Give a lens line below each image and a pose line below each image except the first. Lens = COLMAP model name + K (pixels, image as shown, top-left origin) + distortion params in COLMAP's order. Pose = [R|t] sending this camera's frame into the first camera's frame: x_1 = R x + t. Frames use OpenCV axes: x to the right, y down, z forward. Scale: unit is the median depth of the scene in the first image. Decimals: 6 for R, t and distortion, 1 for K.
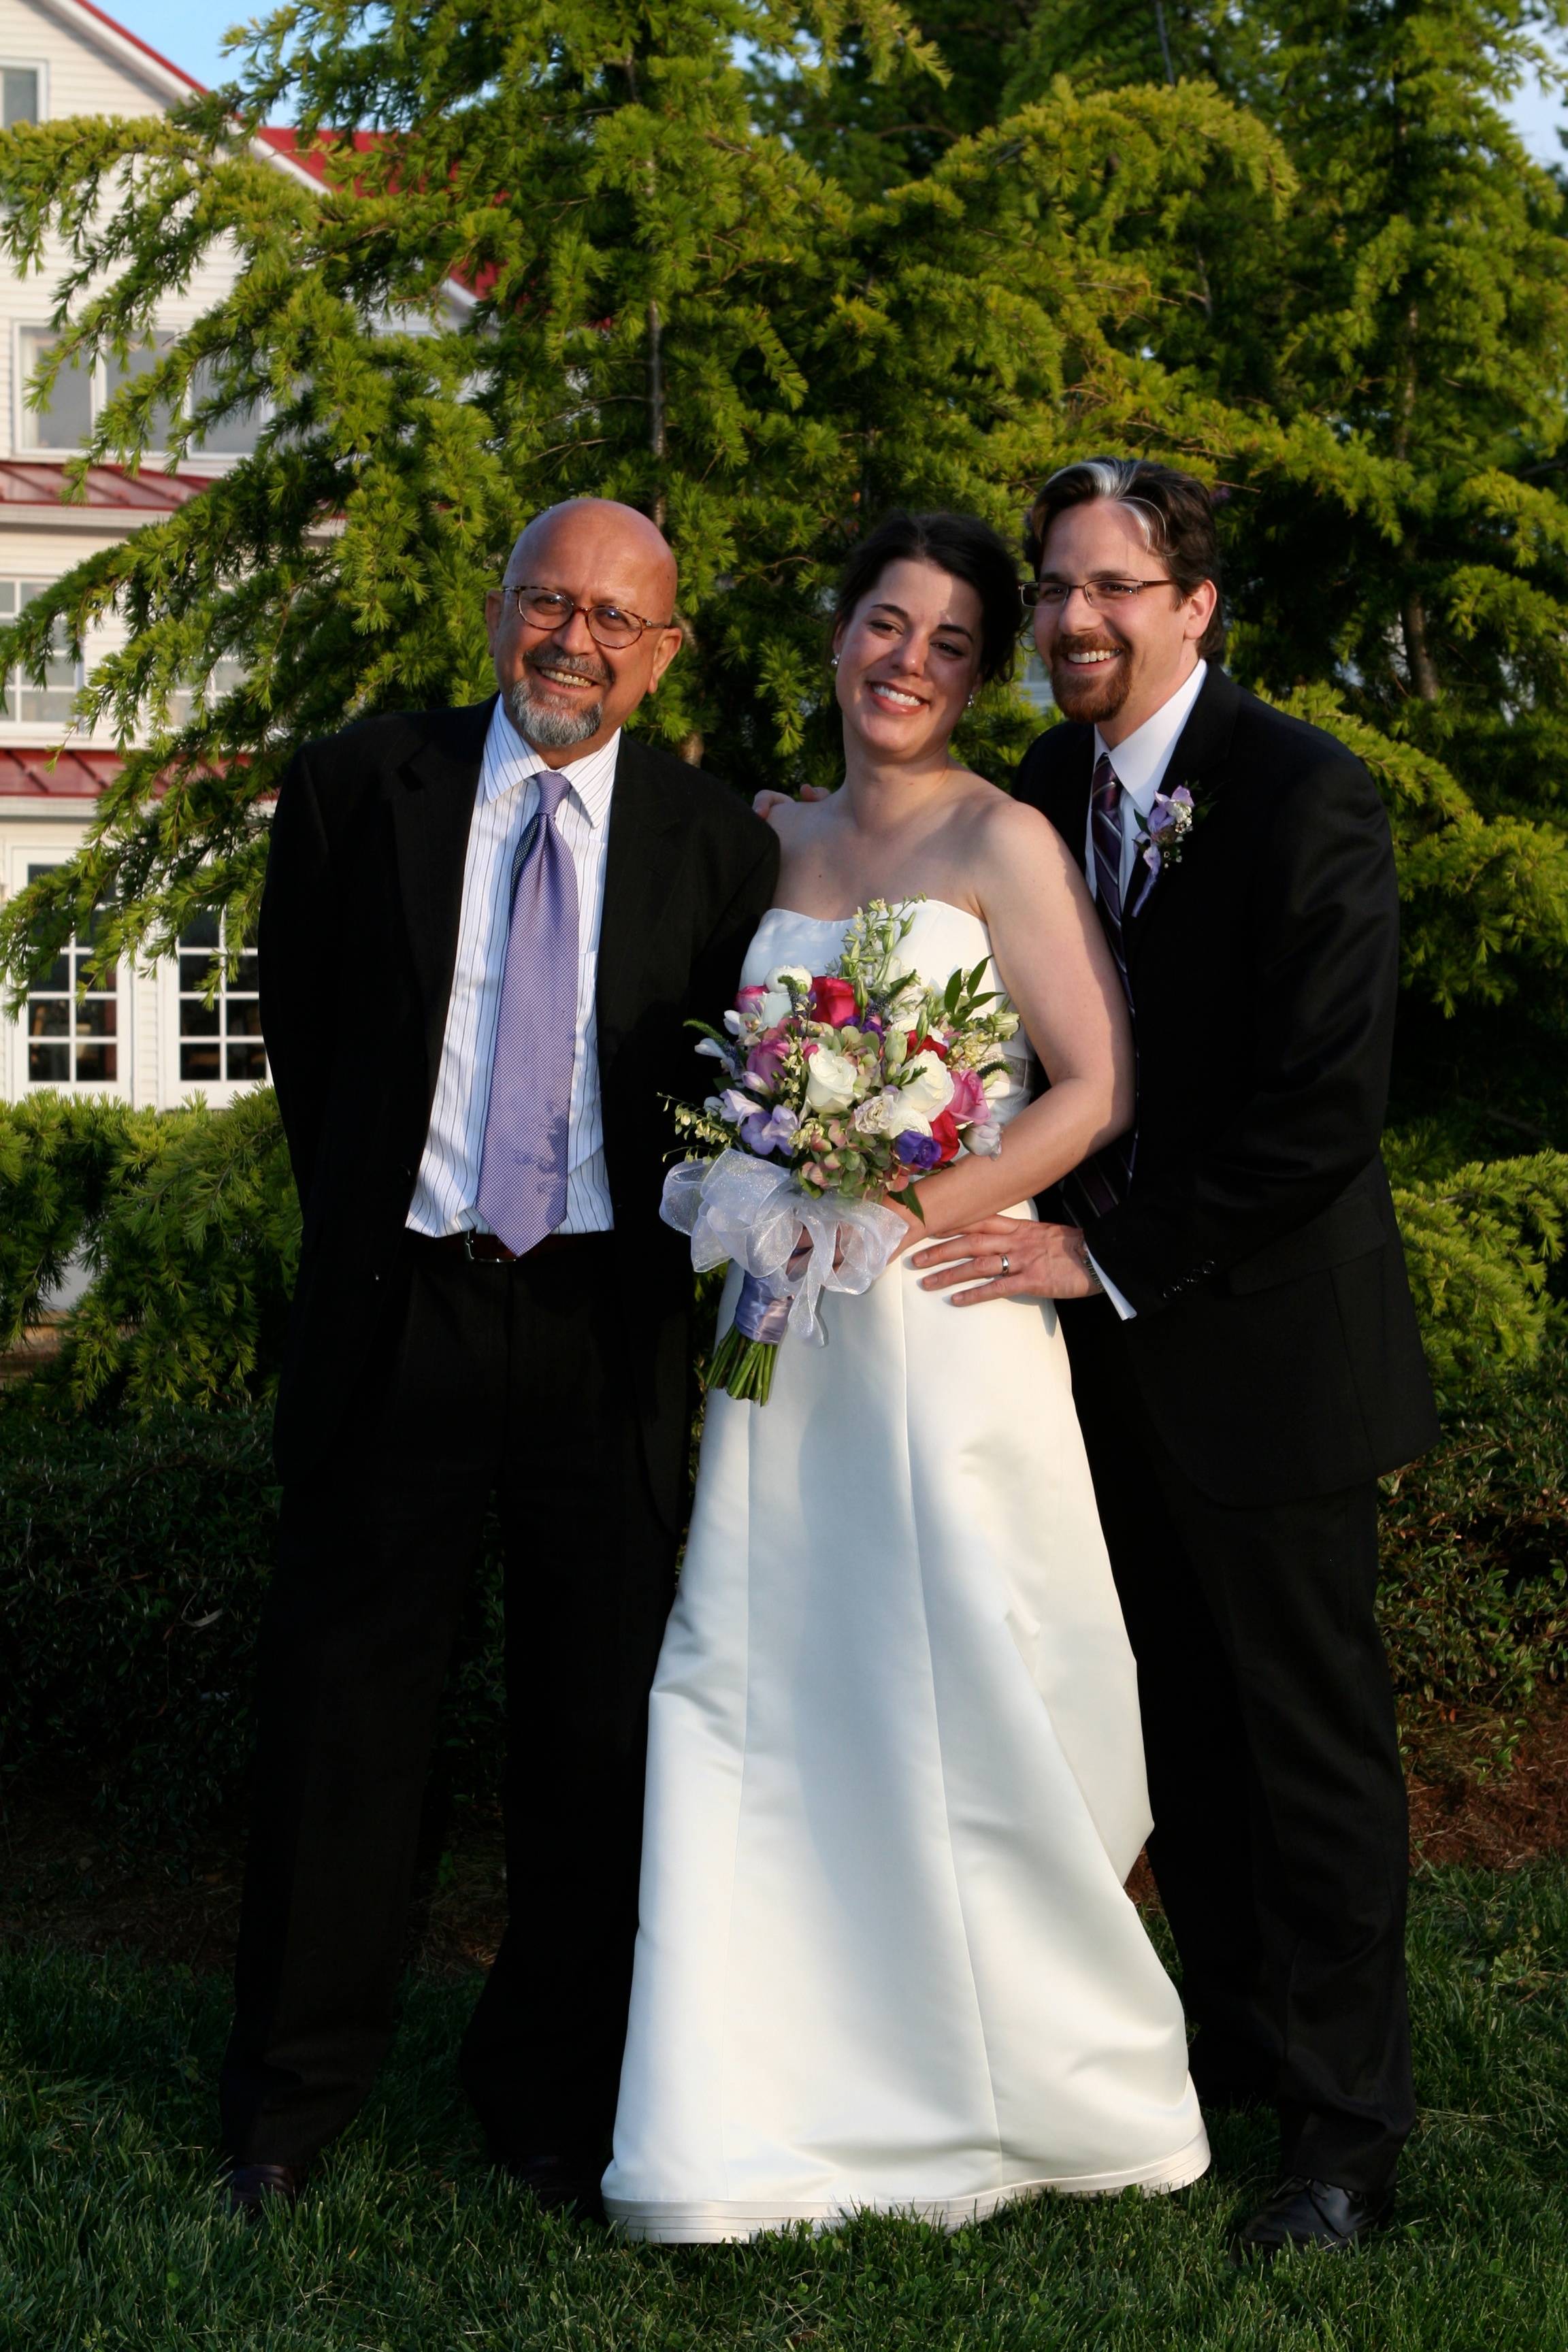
lens RADIAL K [[4303.2, 0, 744.4], [0, 4303.2, 1134.8], [0, 0, 1]] dist [-0.058810, 0.131465]
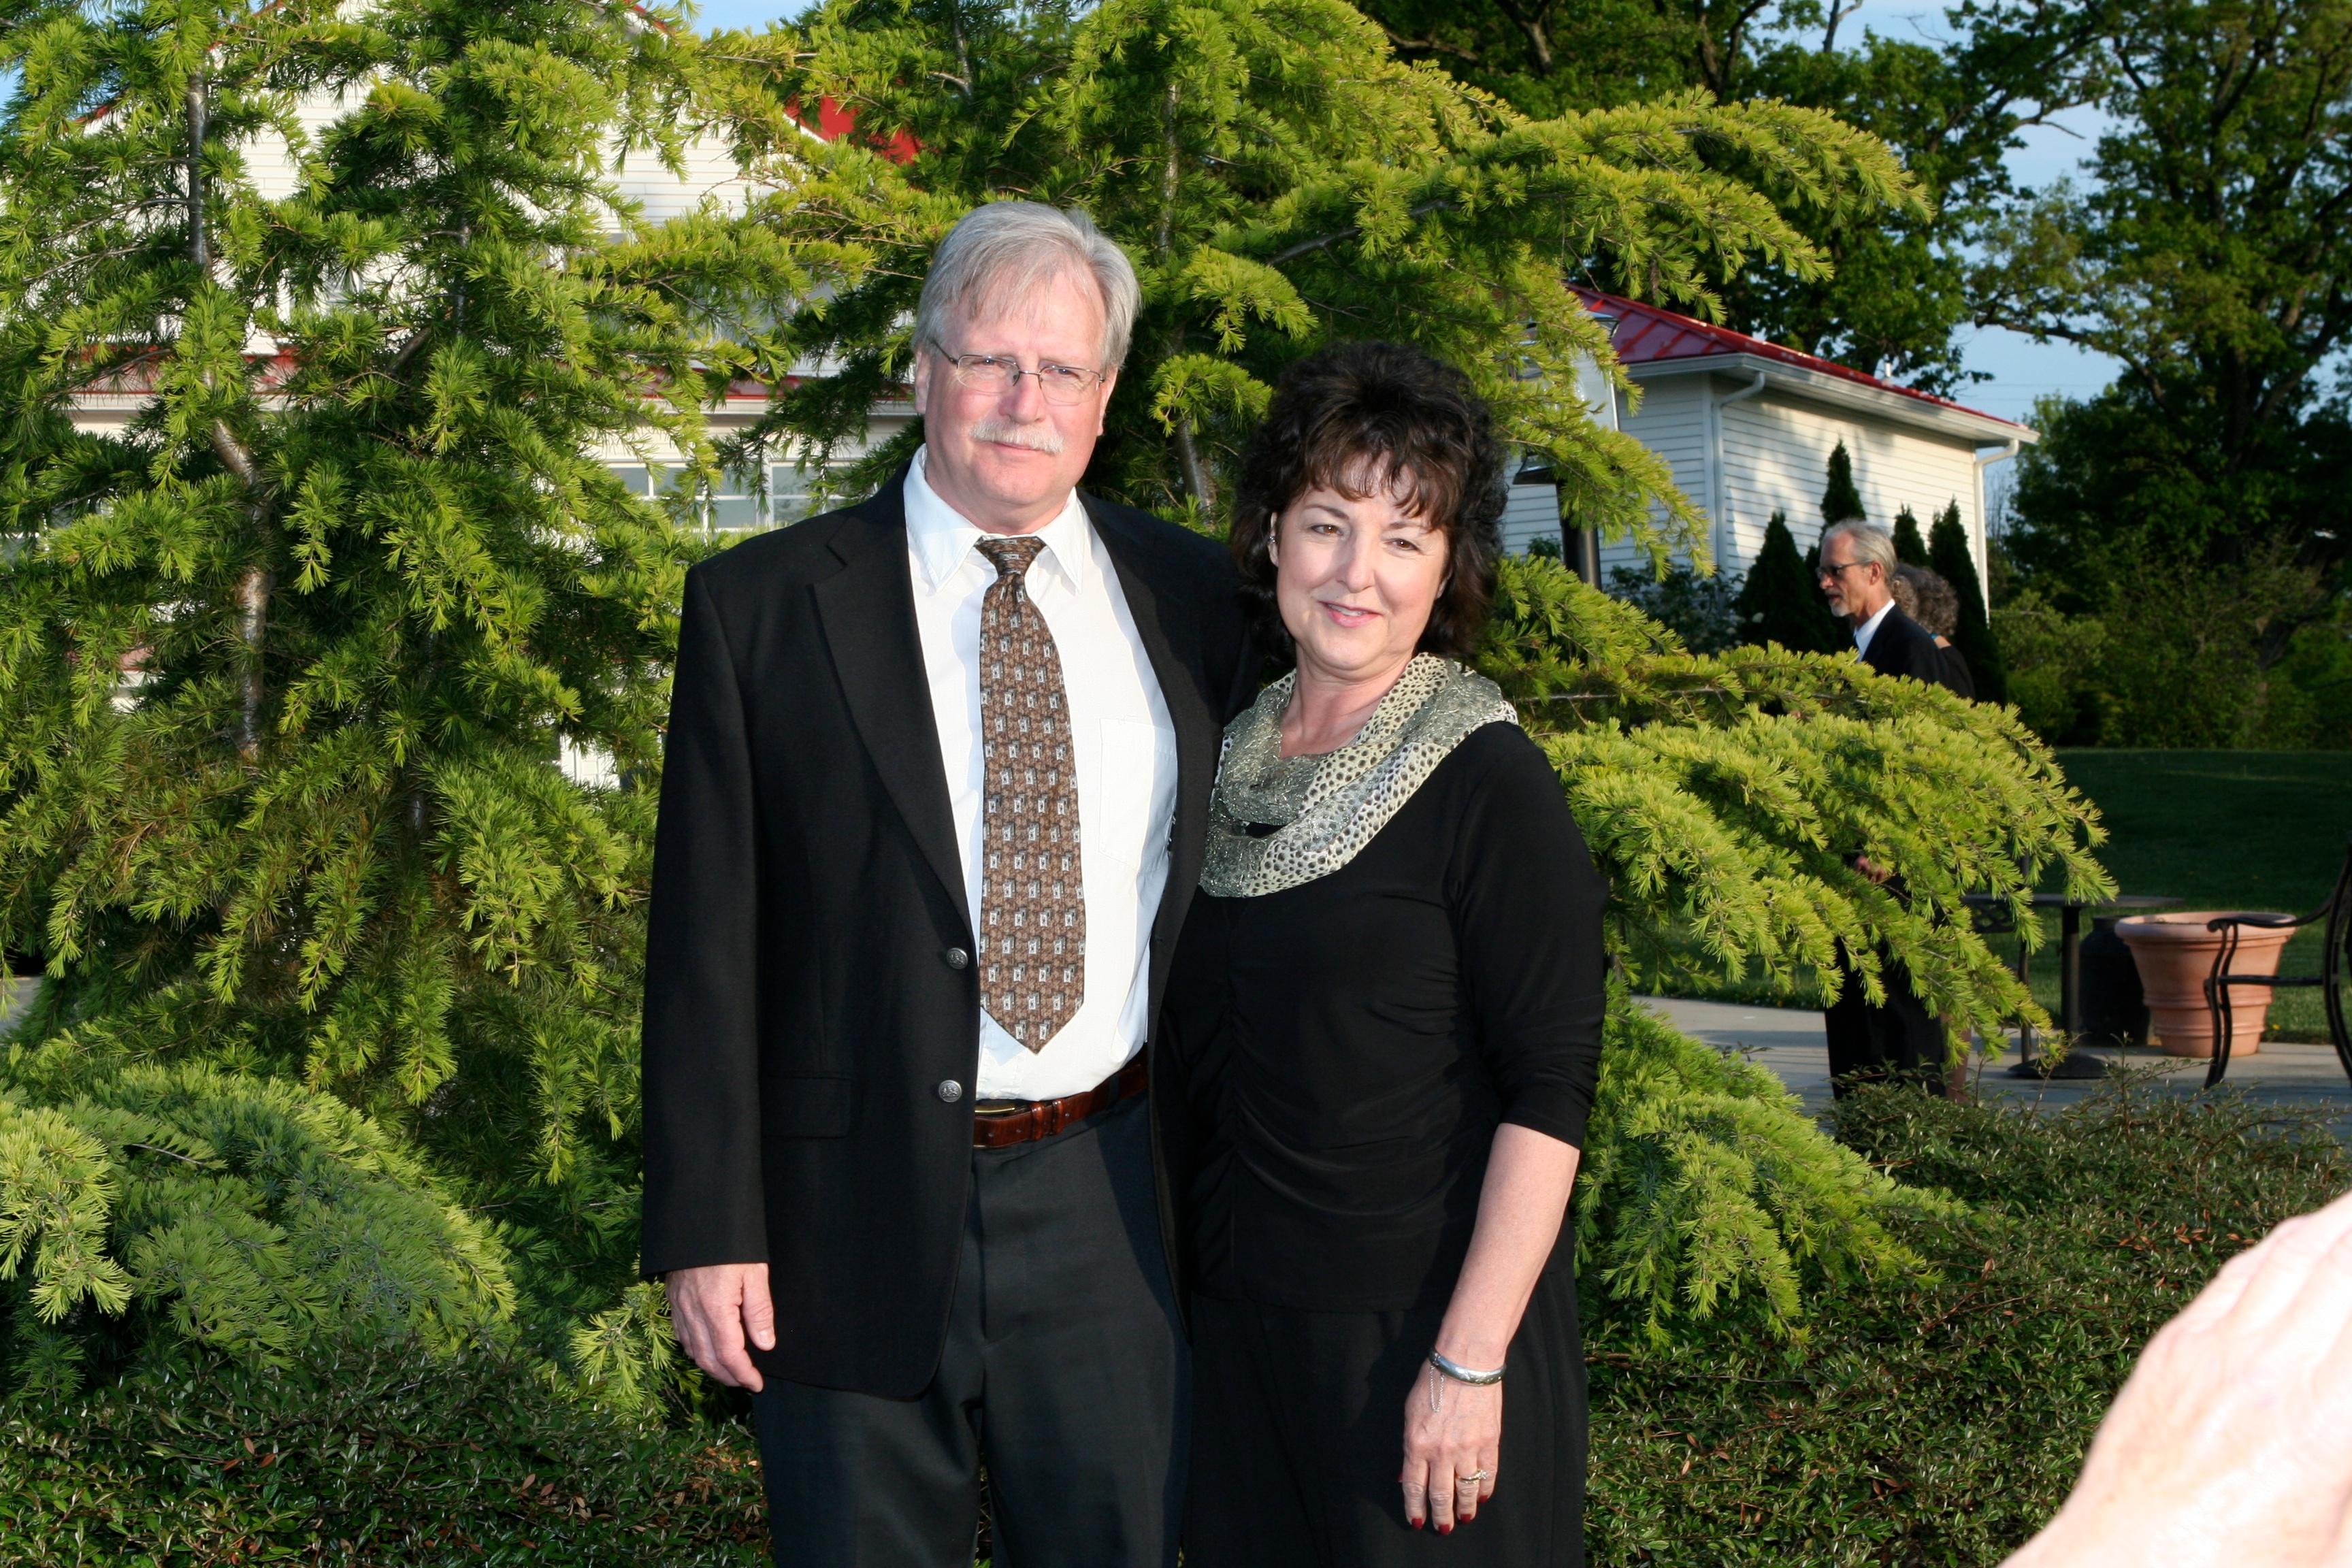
lens RADIAL K [[3855.8, 0, 1192.0], [0, 3855.8, 772.7], [0, 0, 1]] dist [-0.067951, 0.070746]
pose [[0.998951, -0.033728, -0.030979, 0.204173], [0.032293, 0.998433, -0.045713, -0.009909], [0.032473, 0.044665, 0.998474, 0.216924]]
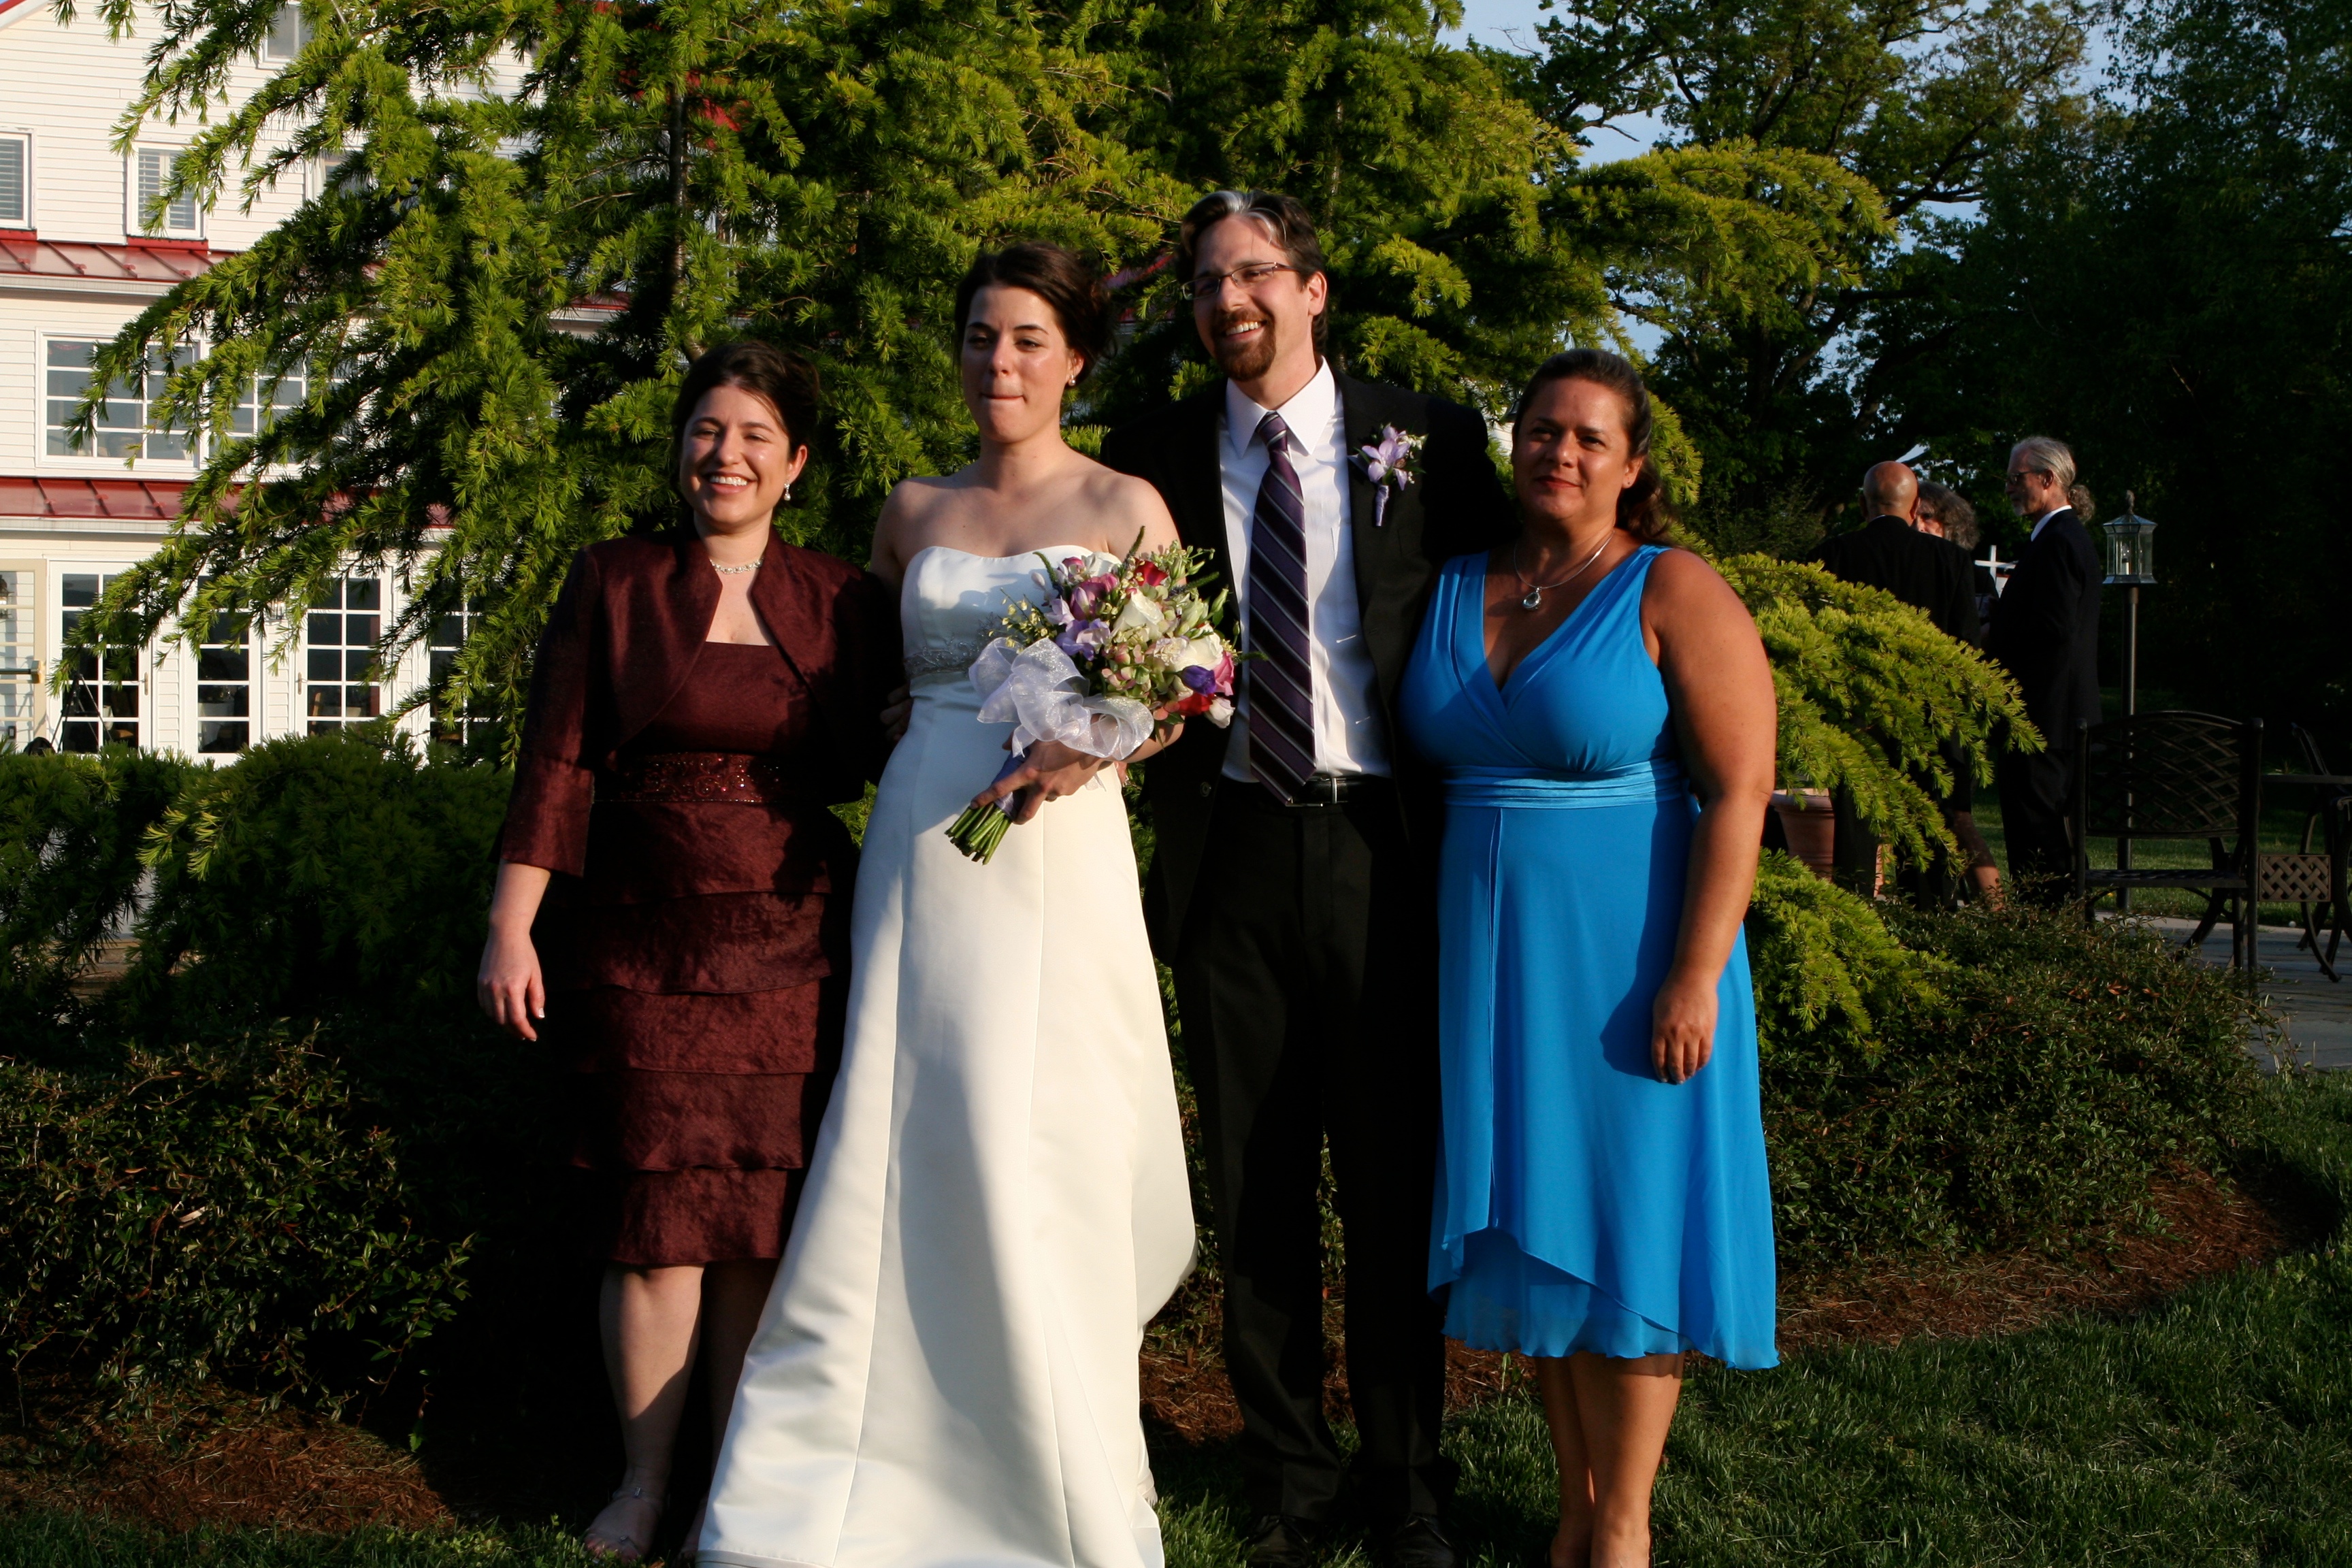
lens RADIAL K [[3351.0, 0, 1176.0], [0, 3351.0, 784.0], [0, 0, 1]] dist [-0.091210, 0.101133]
pose [[0.996985, 0.007016, 0.077279, 0.045111], [-0.006590, 0.999962, -0.005765, 0.002944], [-0.077317, 0.005238, 0.996993, 0.085498]]
